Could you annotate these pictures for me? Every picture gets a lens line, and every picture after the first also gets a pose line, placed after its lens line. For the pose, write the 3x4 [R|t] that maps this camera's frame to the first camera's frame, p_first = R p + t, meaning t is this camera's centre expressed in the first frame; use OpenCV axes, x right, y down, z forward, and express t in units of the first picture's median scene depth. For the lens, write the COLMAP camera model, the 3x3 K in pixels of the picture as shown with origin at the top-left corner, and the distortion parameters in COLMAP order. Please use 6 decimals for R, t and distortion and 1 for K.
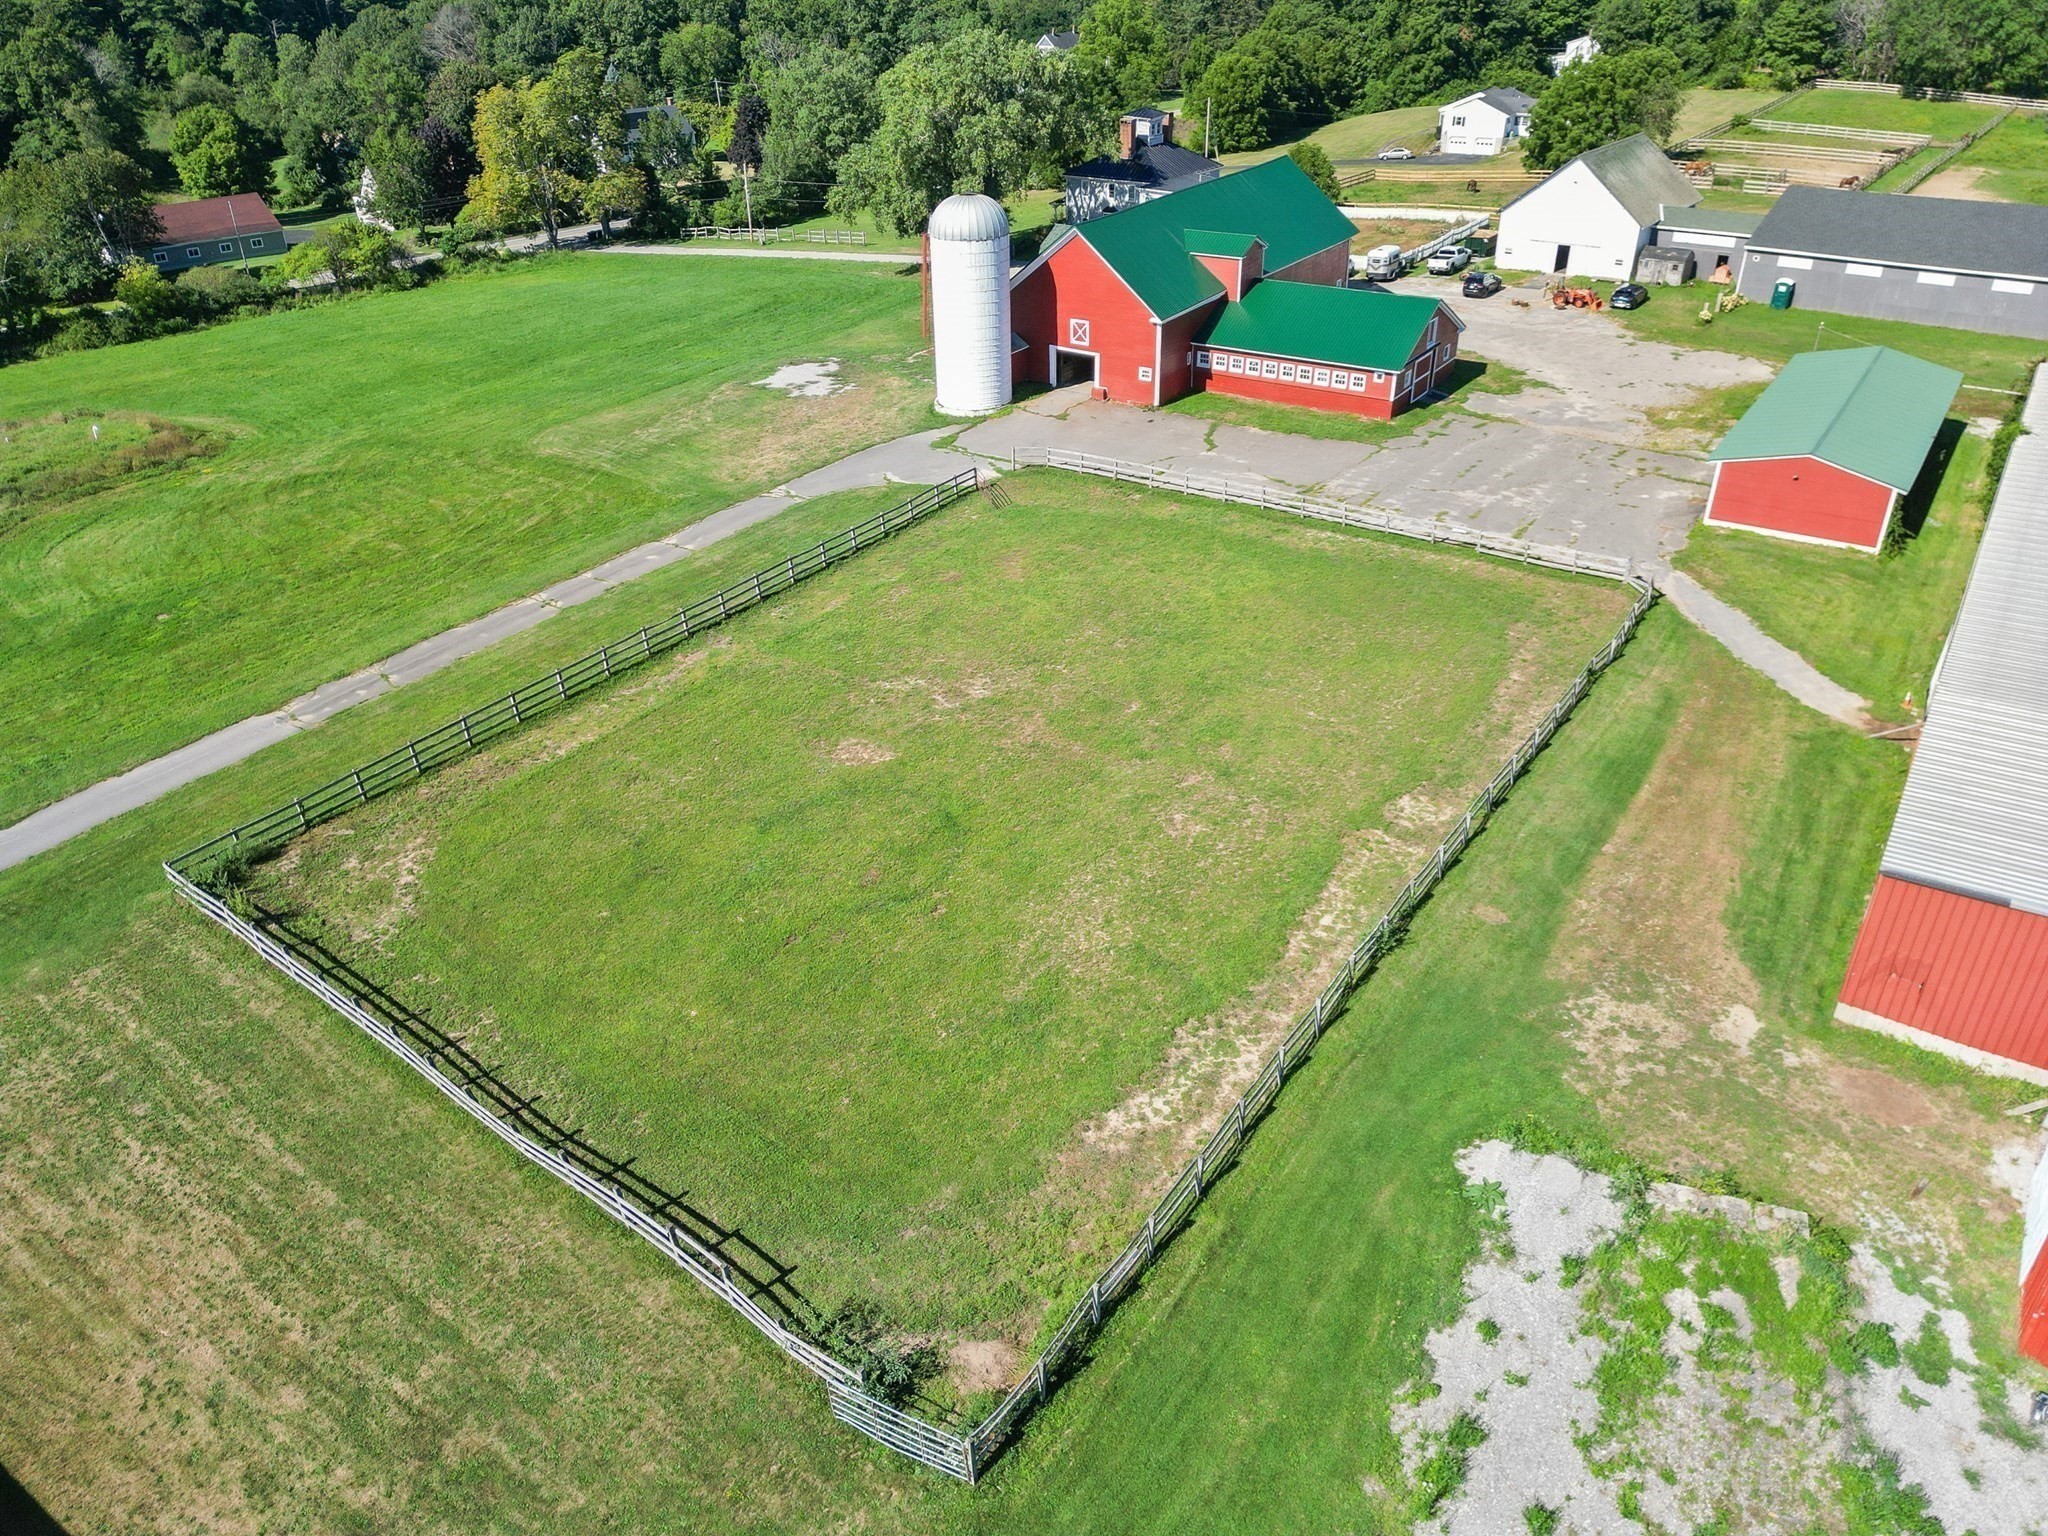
lens RADIAL K [[1440.9, 0, 997.7], [0, 1440.9, 764.3], [0, 0, 1]] dist [0.060700, -0.048697]
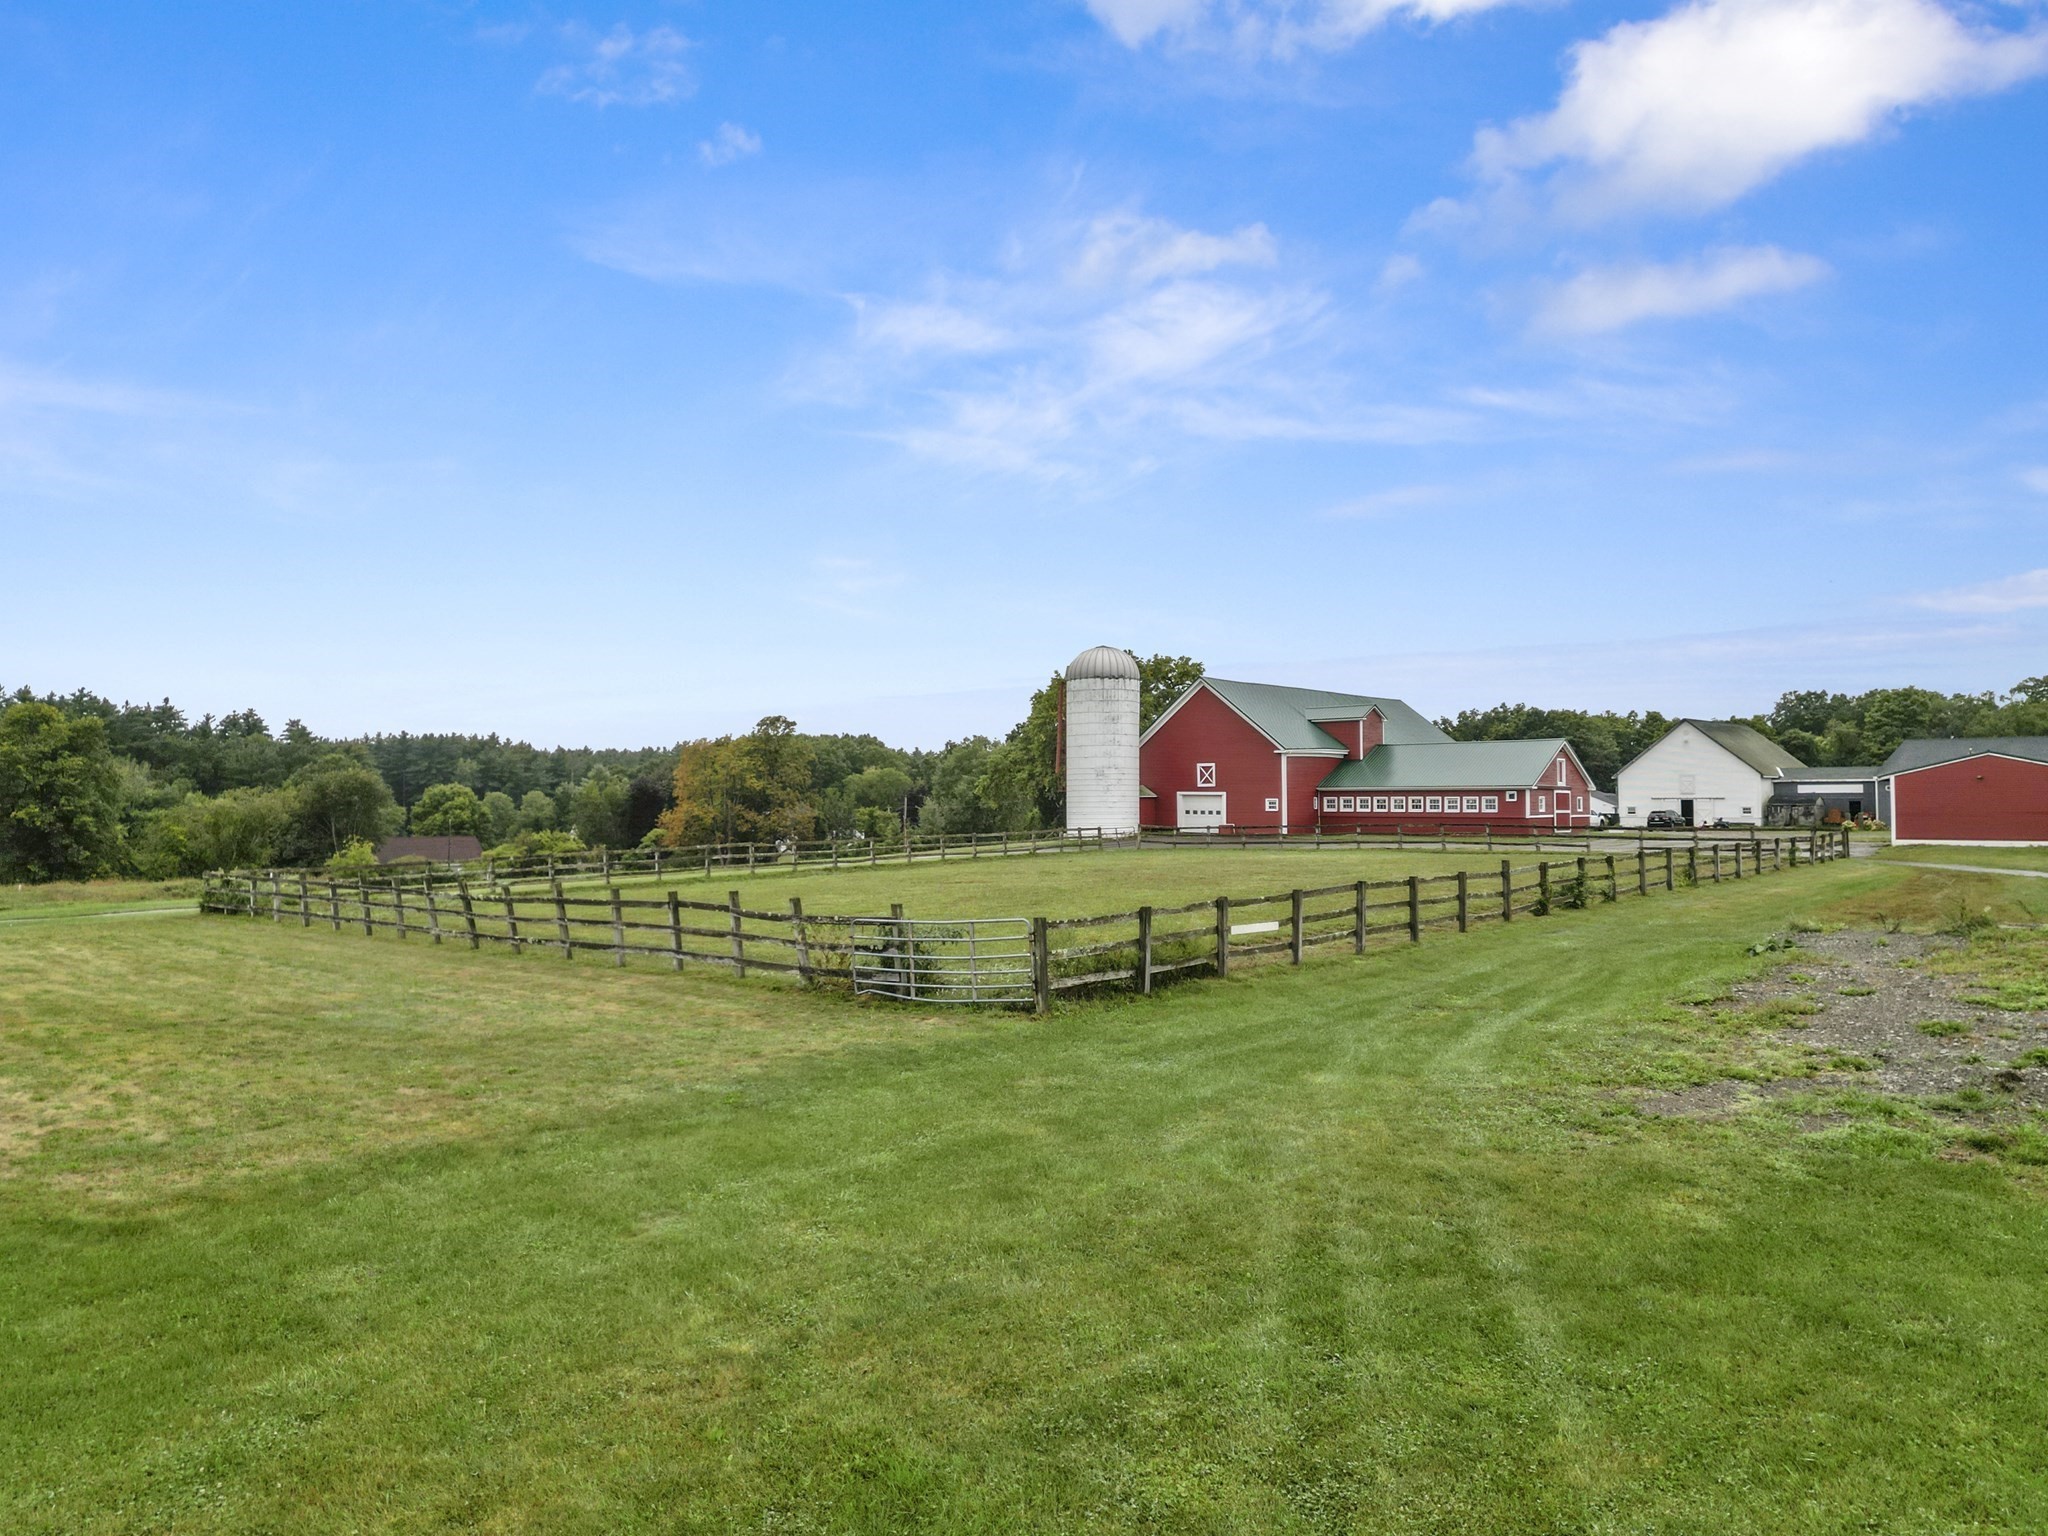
lens RADIAL K [[1429.3, 0, 1025.9], [0, 1429.3, 760.4], [0, 0, 1]] dist [0.084965, -0.081618]
pose [[0.996300, 0.015902, -0.084463, 0.019468], [-0.058475, 0.845641, -0.530539, 0.319212], [0.062988, 0.533515, 0.843442, 0.167795]]
